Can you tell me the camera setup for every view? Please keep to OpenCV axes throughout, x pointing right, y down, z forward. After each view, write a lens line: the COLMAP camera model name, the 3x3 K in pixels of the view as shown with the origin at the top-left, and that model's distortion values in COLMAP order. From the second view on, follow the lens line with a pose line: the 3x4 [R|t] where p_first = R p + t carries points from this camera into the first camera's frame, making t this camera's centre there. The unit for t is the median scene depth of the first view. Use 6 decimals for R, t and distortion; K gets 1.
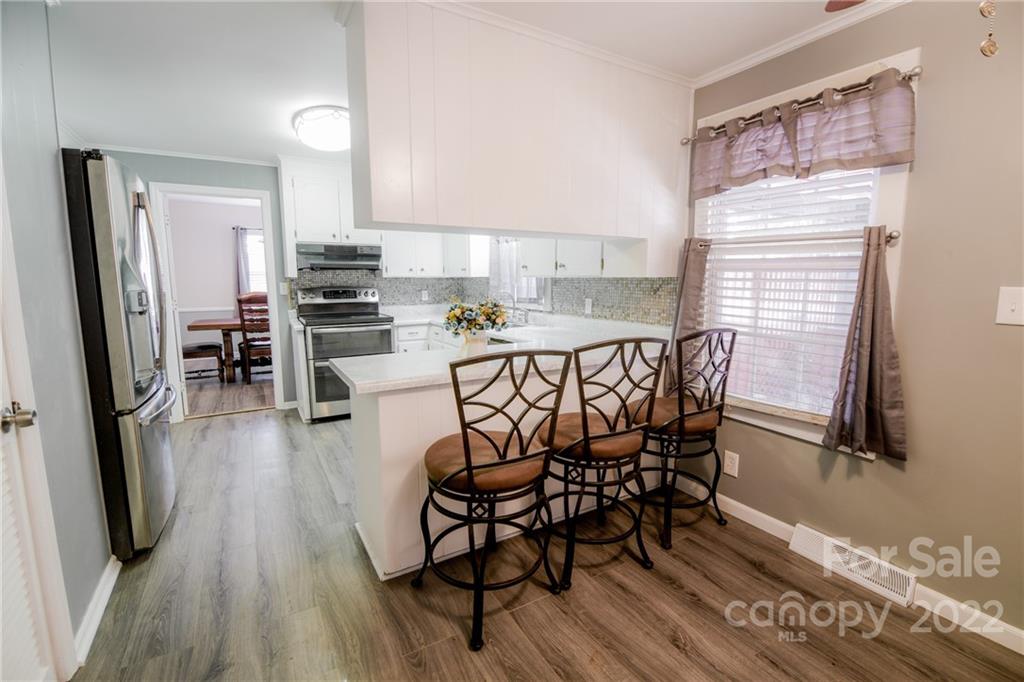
lens RADIAL K [[458.2, 0, 520.4], [0, 458.2, 338.7], [0, 0, 1]] dist [-0.010433, -0.004278]
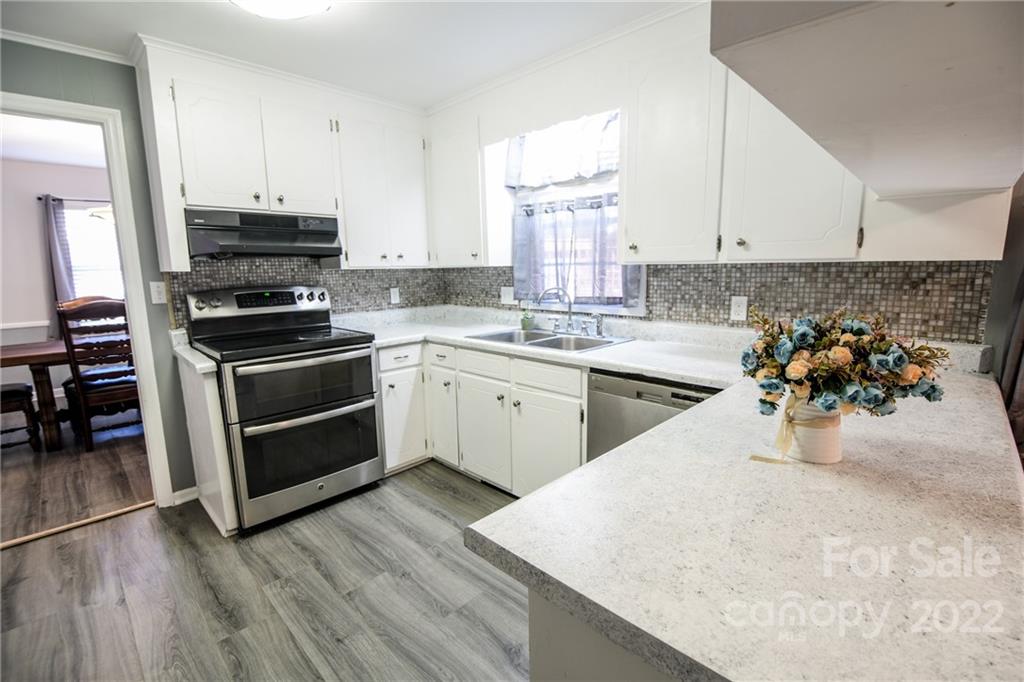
lens RADIAL K [[458.2, 0, 514.0], [0, 458.2, 339.4], [0, 0, 1]] dist [-0.010433, -0.004278]
pose [[0.968720, -0.053394, 0.242346, -0.254474], [0.048051, 0.998455, 0.027910, -0.050936], [-0.243461, -0.015392, 0.969788, 0.385300]]
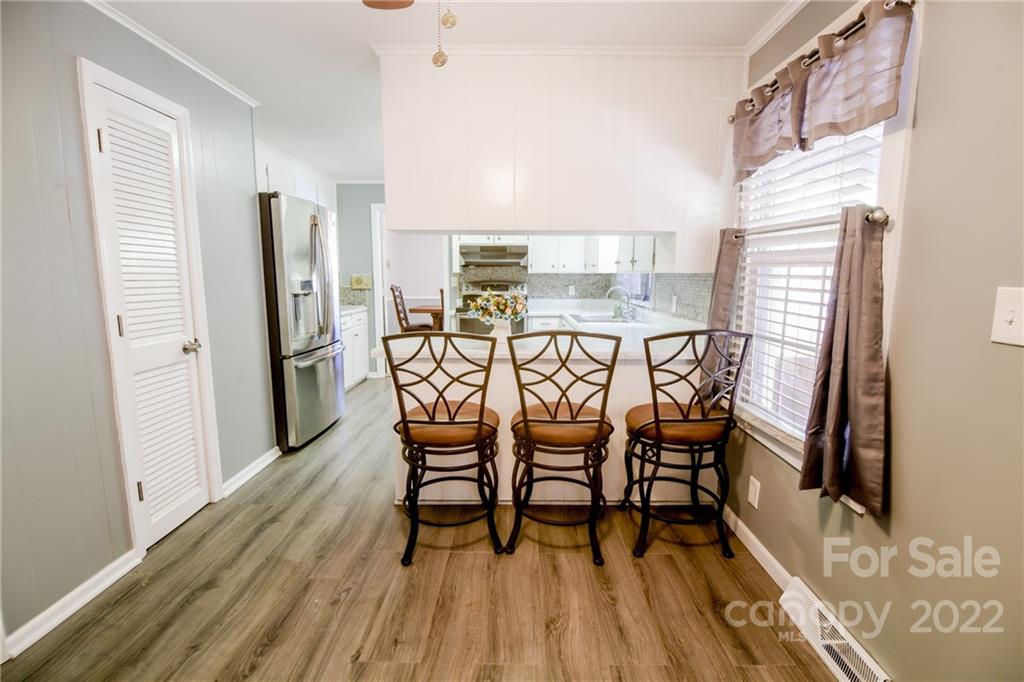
lens RADIAL K [[458.2, 0, 517.7], [0, 458.2, 339.3], [0, 0, 1]] dist [-0.010433, -0.004278]
pose [[0.855812, 0.077382, -0.511467, 0.296712], [-0.073064, 0.996918, 0.028574, -0.001878], [0.512102, 0.012916, 0.858828, 0.022845]]
